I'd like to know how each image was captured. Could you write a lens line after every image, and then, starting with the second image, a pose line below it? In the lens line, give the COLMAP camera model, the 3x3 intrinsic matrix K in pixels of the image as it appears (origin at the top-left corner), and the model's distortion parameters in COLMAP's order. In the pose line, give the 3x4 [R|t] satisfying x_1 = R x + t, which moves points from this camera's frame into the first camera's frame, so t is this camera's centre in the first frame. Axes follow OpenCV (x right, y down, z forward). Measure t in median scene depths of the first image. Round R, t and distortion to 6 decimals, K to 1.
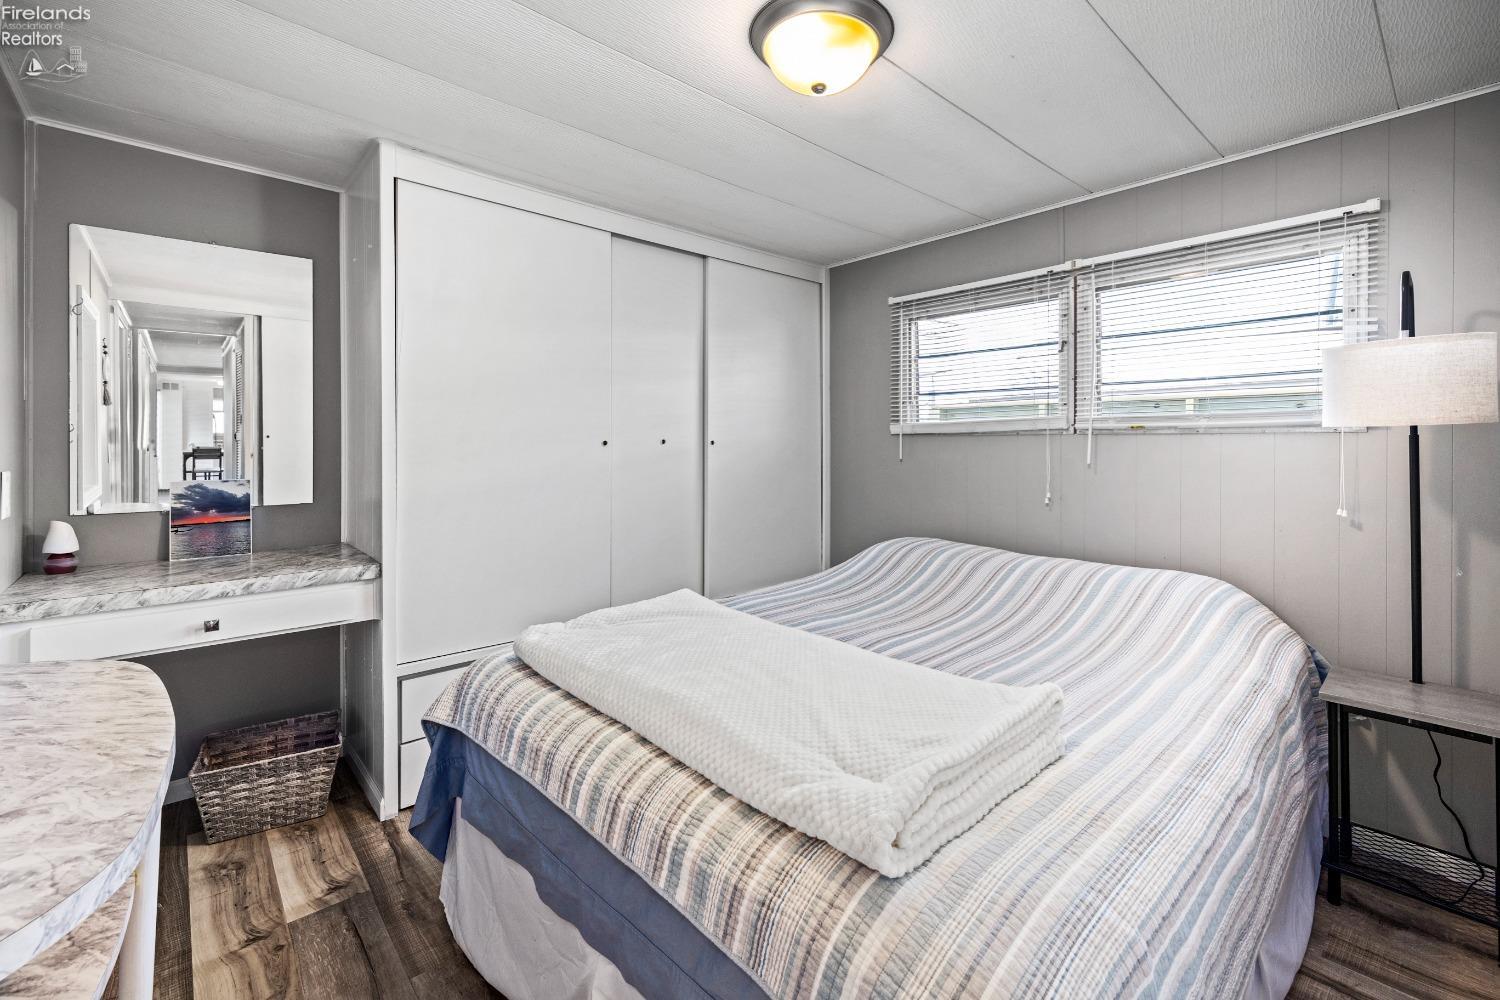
lens RADIAL K [[655.5, 0, 757.6], [0, 655.5, 443.6], [0, 0, 1]] dist [0.007906, -0.000005]
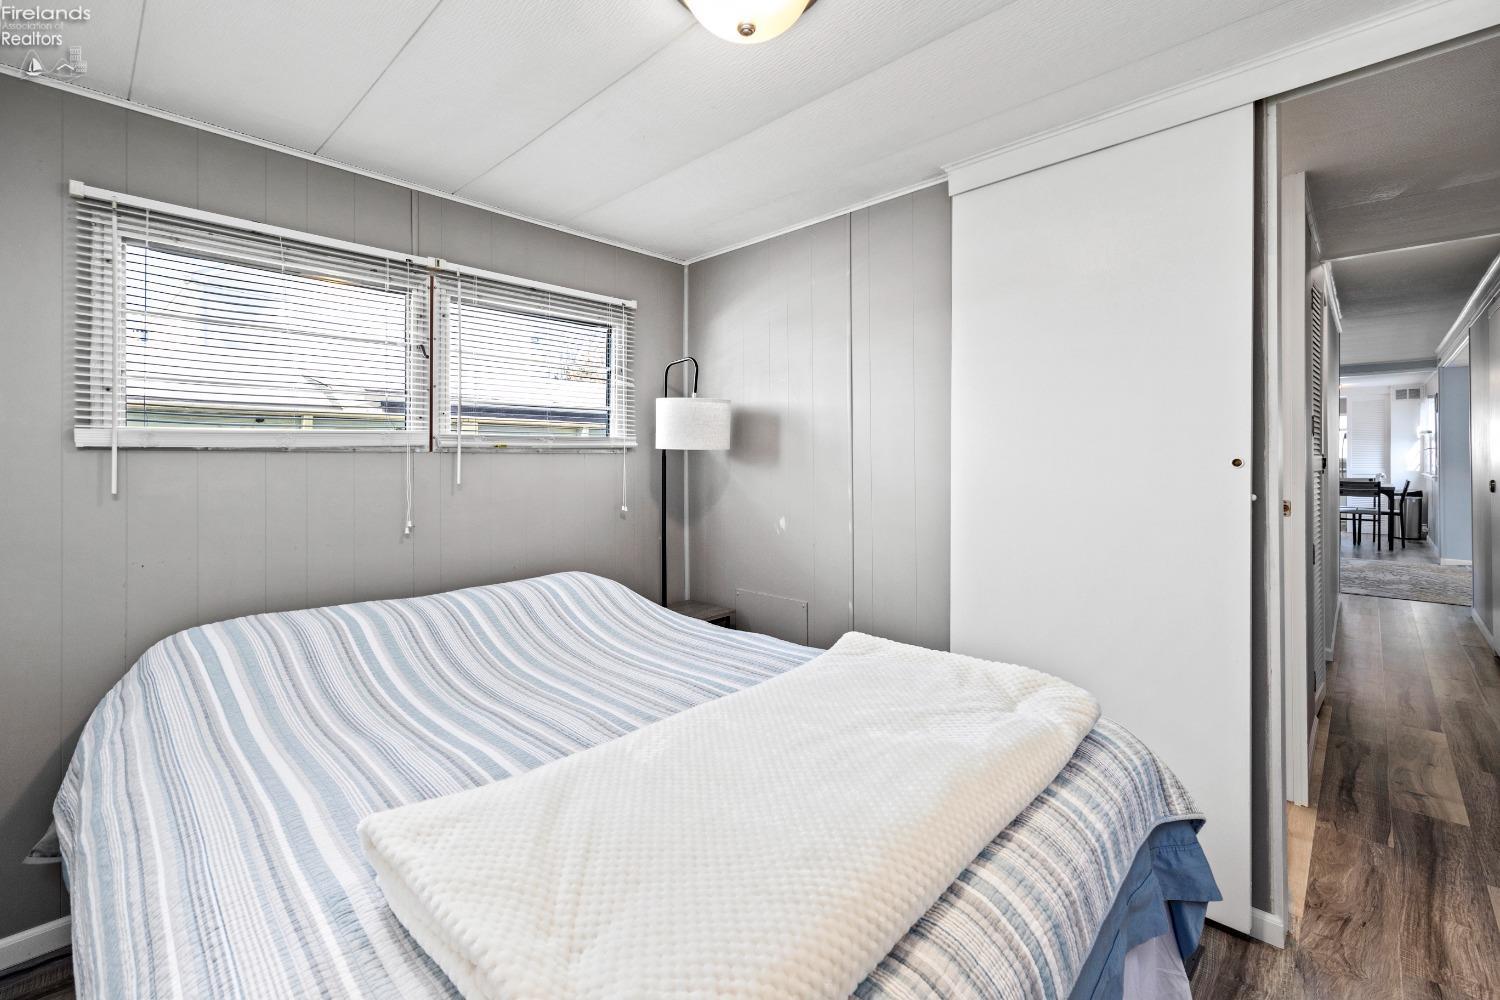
lens RADIAL K [[655.5, 0, 757.6], [0, 655.5, 443.6], [0, 0, 1]] dist [0.007906, -0.000005]
pose [[-0.092162, 0.006893, 0.995720, -0.448287], [-0.011563, 0.999901, -0.007992, -0.023617], [-0.995677, -0.012250, -0.092073, 0.635261]]
